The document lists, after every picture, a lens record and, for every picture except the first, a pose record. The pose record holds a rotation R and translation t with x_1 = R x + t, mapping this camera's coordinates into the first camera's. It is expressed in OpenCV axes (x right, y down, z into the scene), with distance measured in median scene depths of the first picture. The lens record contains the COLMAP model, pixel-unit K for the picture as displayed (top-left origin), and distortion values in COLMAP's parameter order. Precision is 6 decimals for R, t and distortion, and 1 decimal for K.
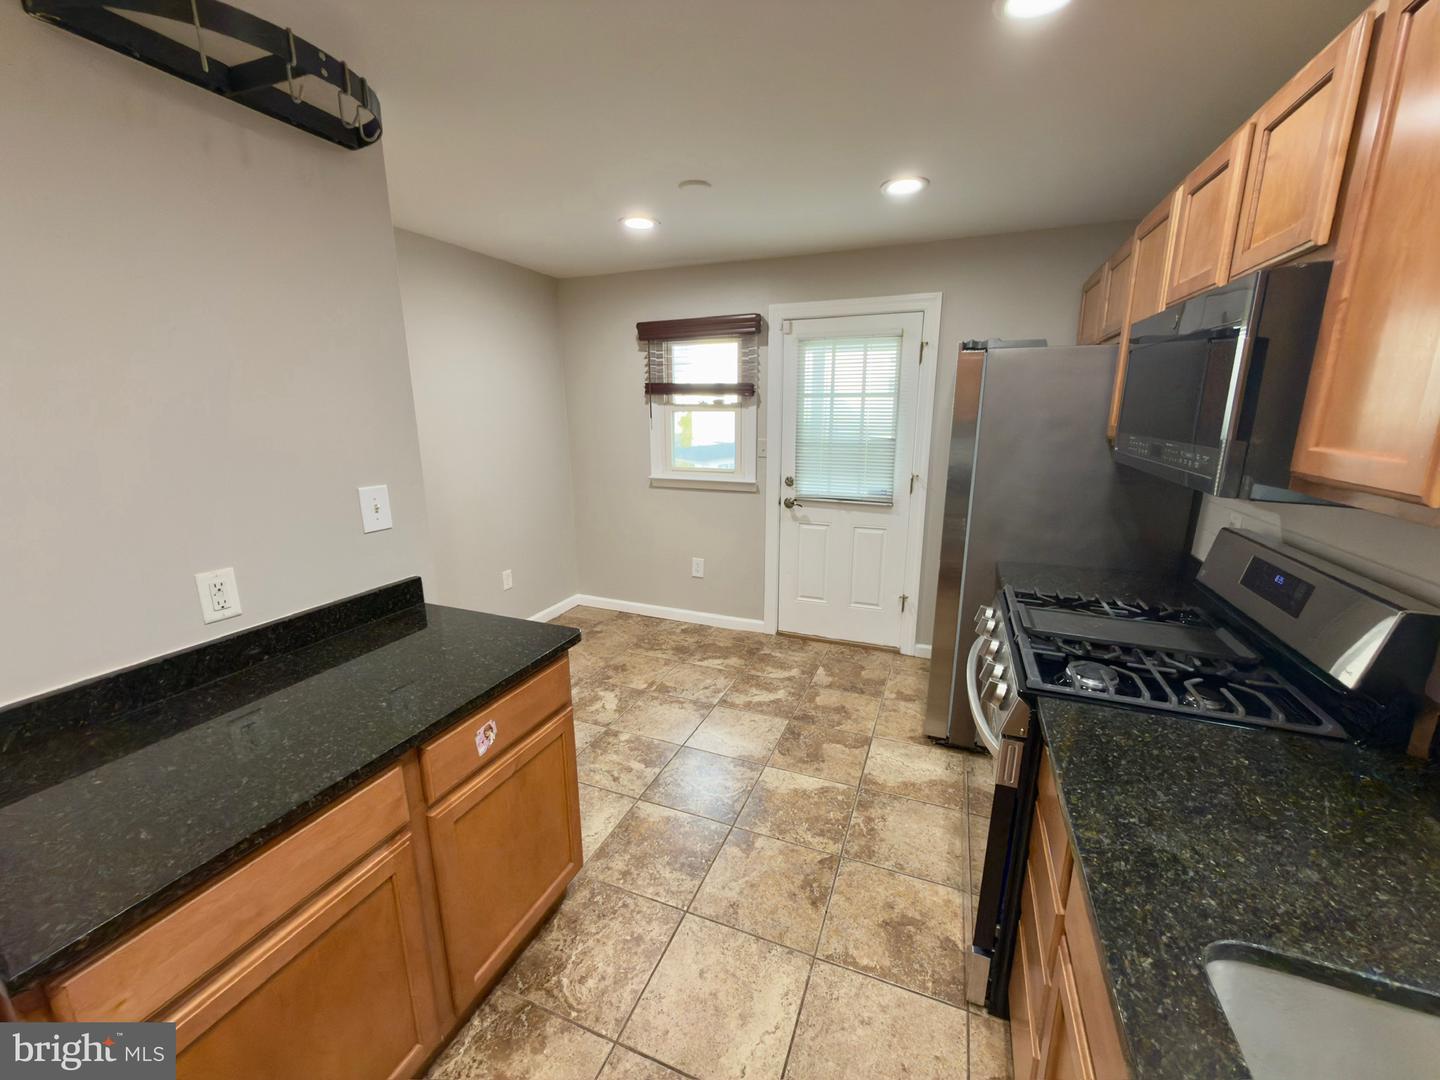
lens RADIAL K [[571.4, 0, 720.0], [0, 571.4, 540.0], [0, 0, 1]] dist [-0.000700, 0.000002]
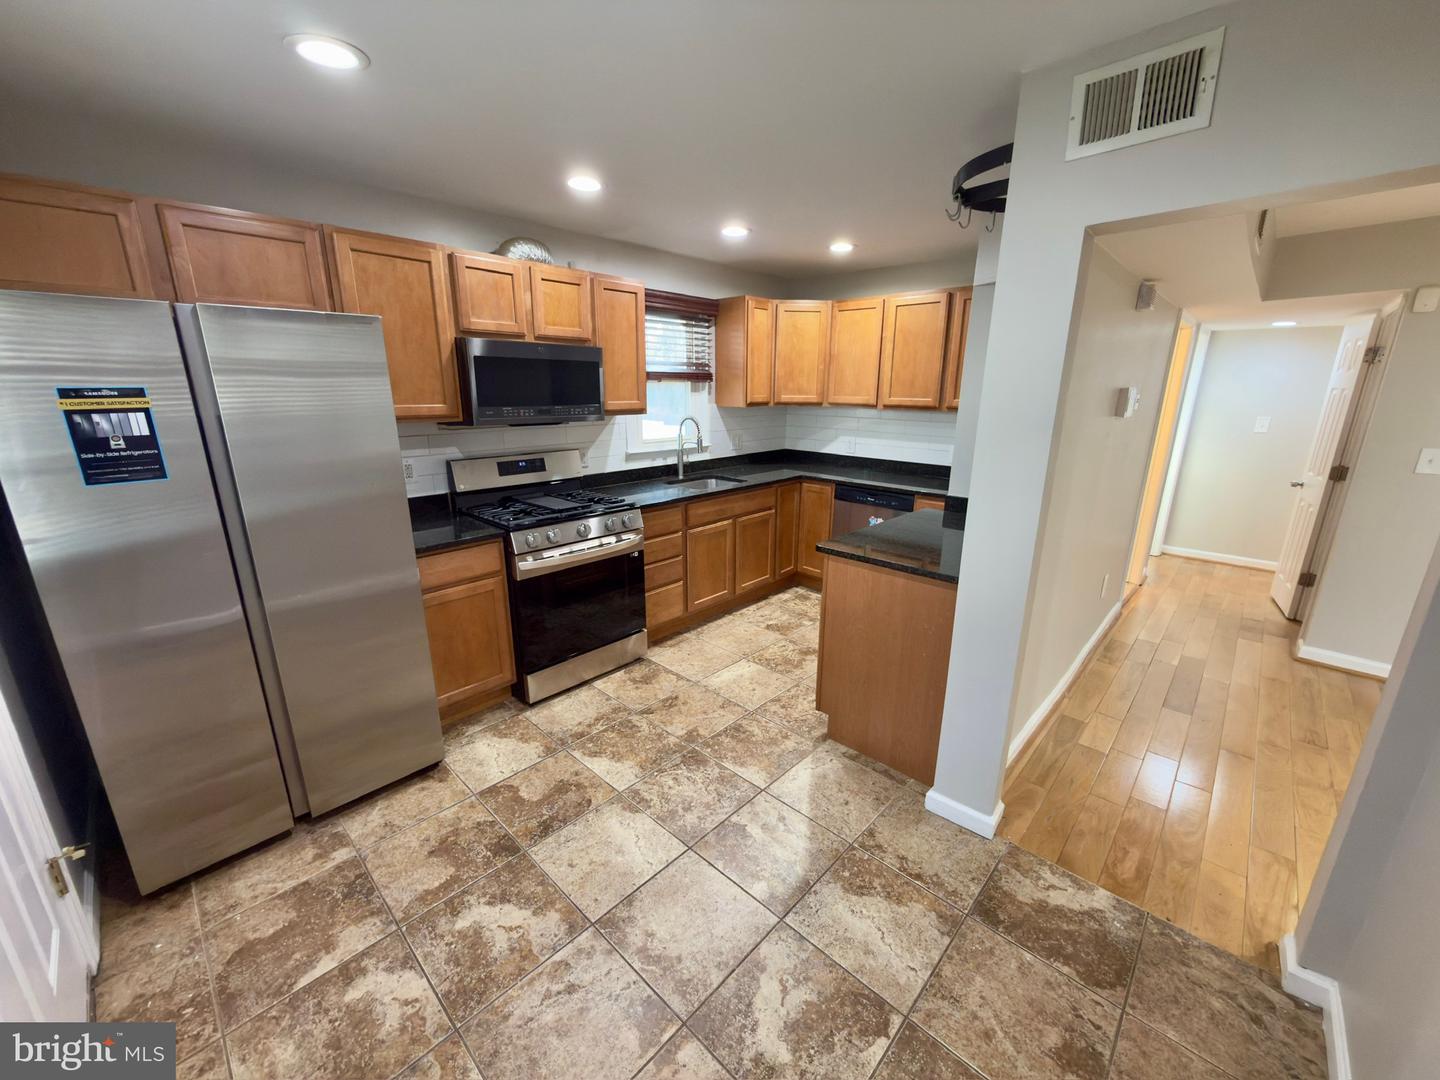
lens RADIAL K [[571.4, 0, 720.0], [0, 571.4, 540.0], [0, 0, 1]] dist [-0.000700, 0.000002]
pose [[-0.930652, -0.100567, 0.351814, -0.327932], [0.078815, 0.883824, 0.461133, -0.345091], [-0.357316, 0.456882, -0.814606, 1.414455]]
